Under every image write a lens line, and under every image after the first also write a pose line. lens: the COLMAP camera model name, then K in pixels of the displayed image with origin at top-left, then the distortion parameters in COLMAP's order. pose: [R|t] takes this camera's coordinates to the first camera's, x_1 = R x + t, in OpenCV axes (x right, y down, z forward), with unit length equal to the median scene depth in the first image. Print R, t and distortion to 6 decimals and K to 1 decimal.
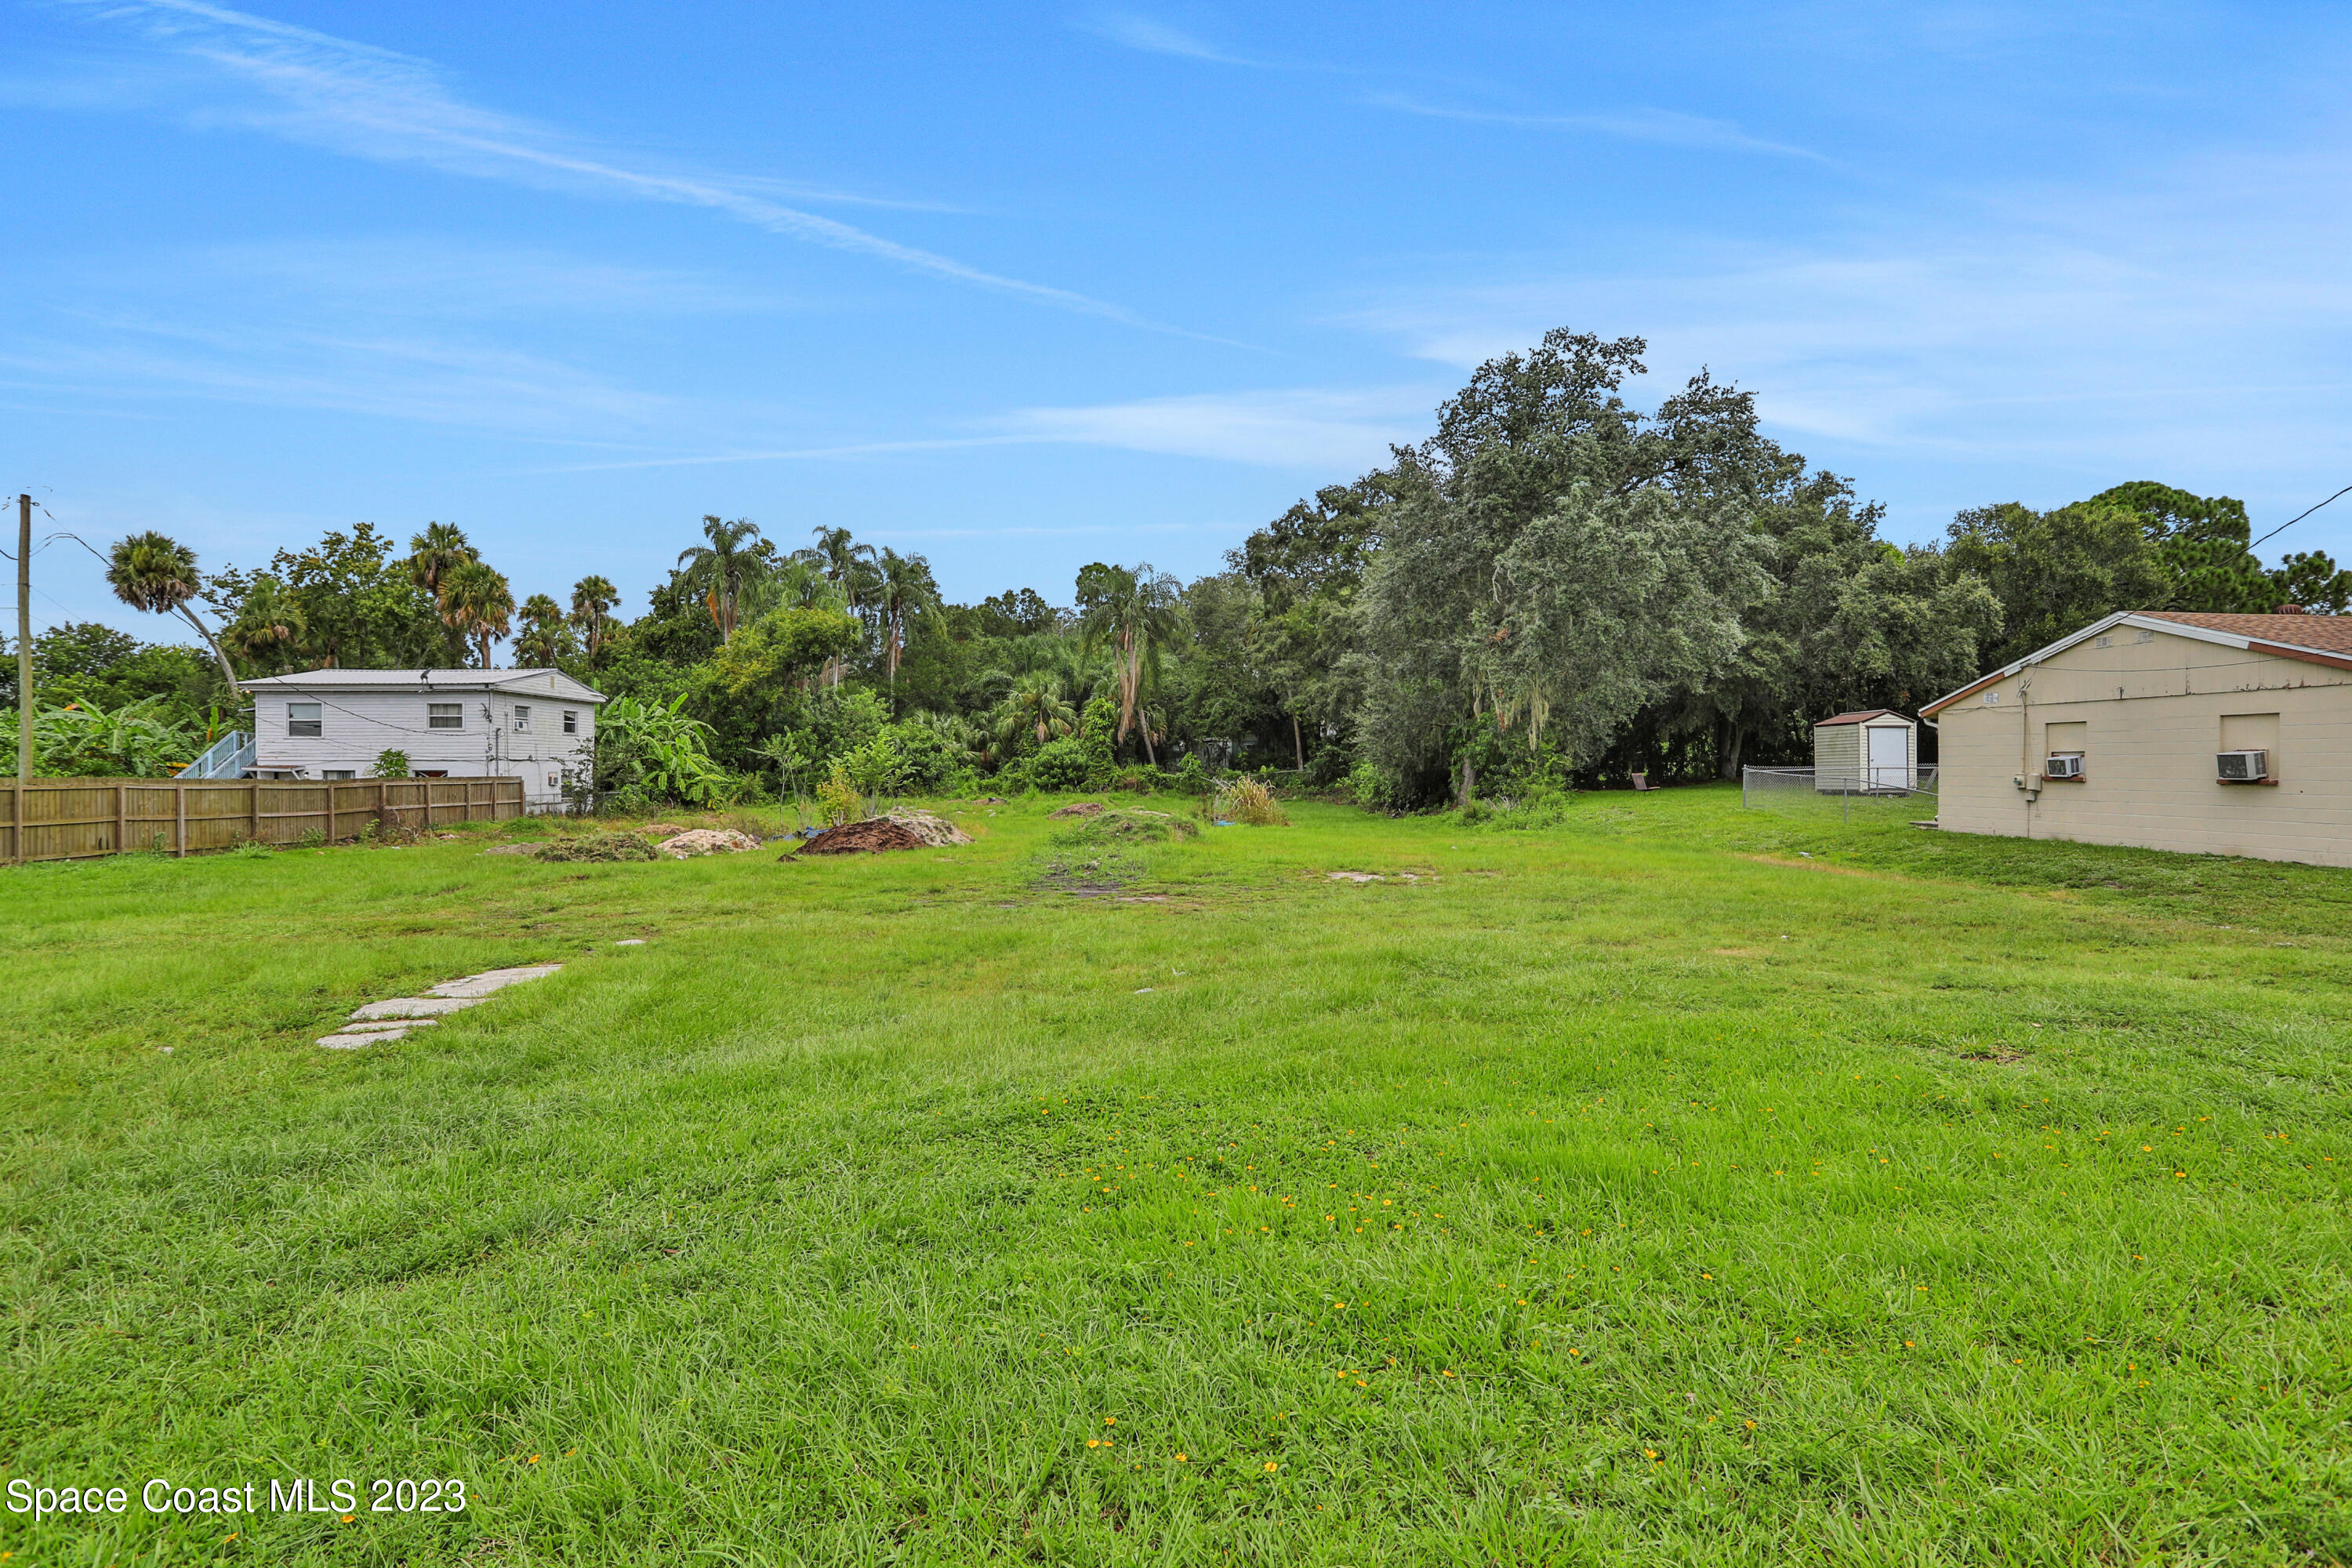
lens RADIAL K [[1239.1, 0, 1184.4], [0, 1239.1, 768.8], [0, 0, 1]] dist [-0.083703, 0.045603]
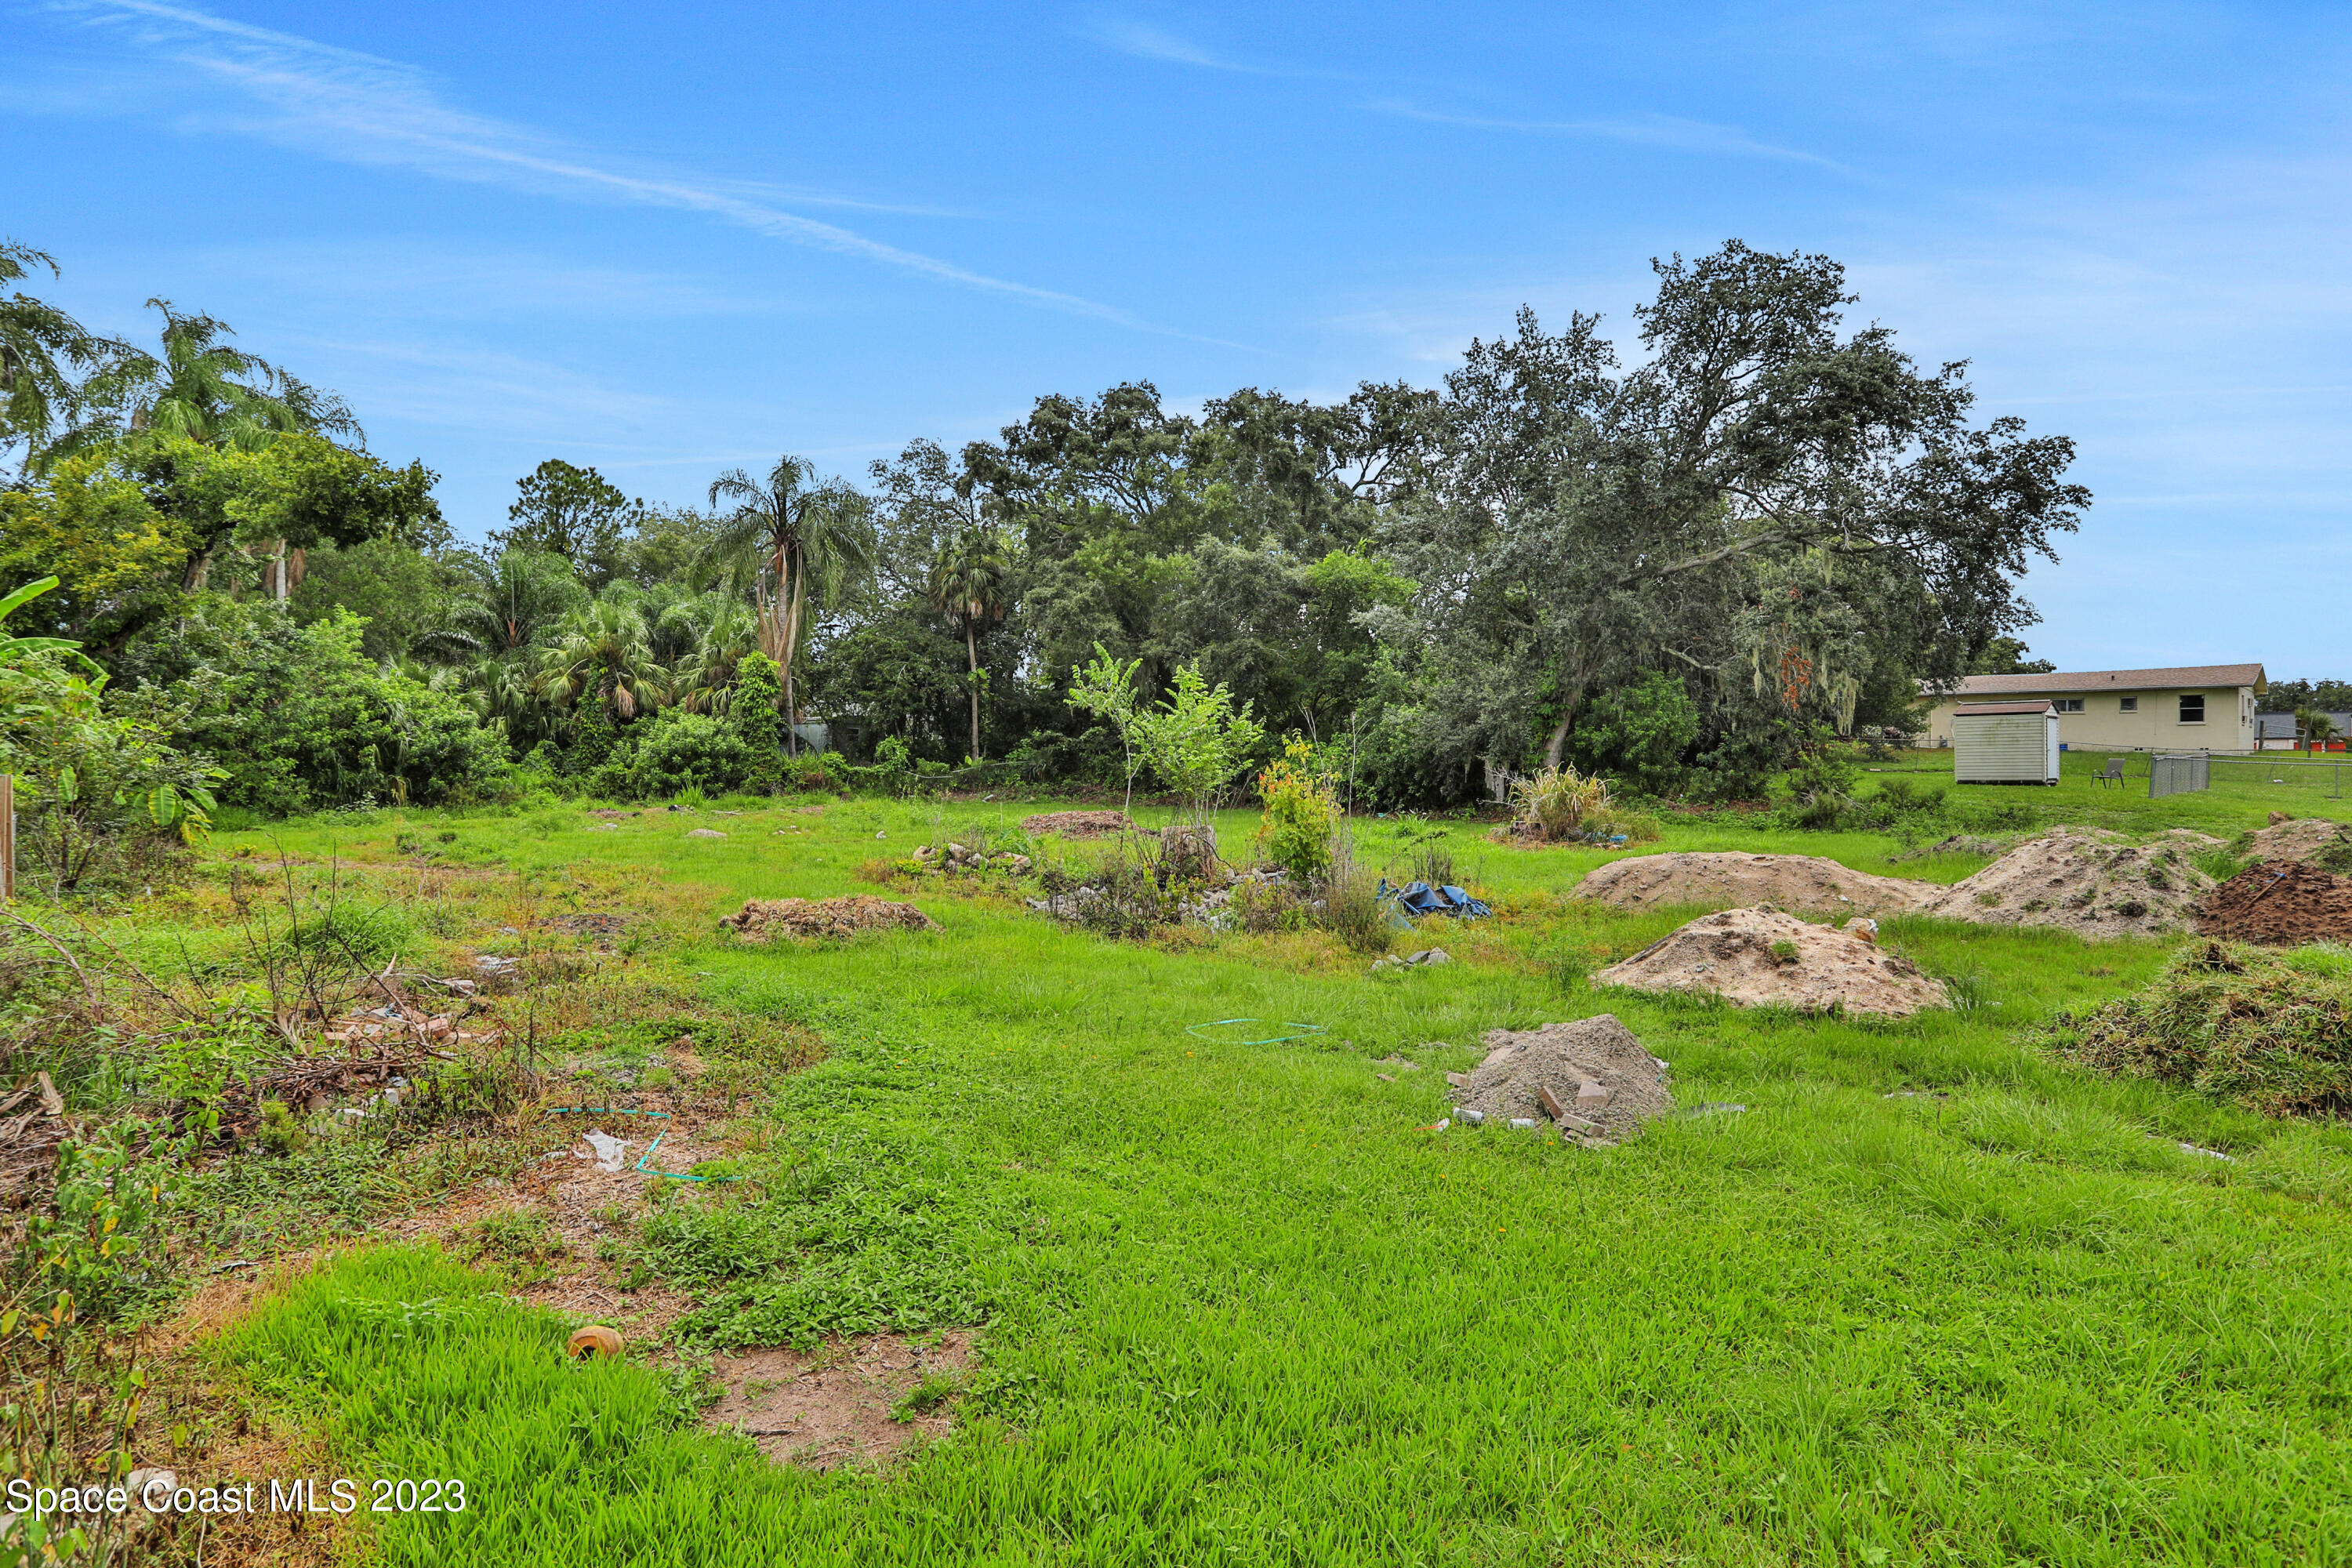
lens RADIAL K [[1239.1, 0, 1184.4], [0, 1239.1, 768.8], [0, 0, 1]] dist [-0.083703, 0.045603]
pose [[0.772113, 0.000088, 0.635485, -0.321912], [-0.001341, 0.999998, 0.001491, 0.004274], [-0.635484, -0.002003, 0.772111, 0.366282]]
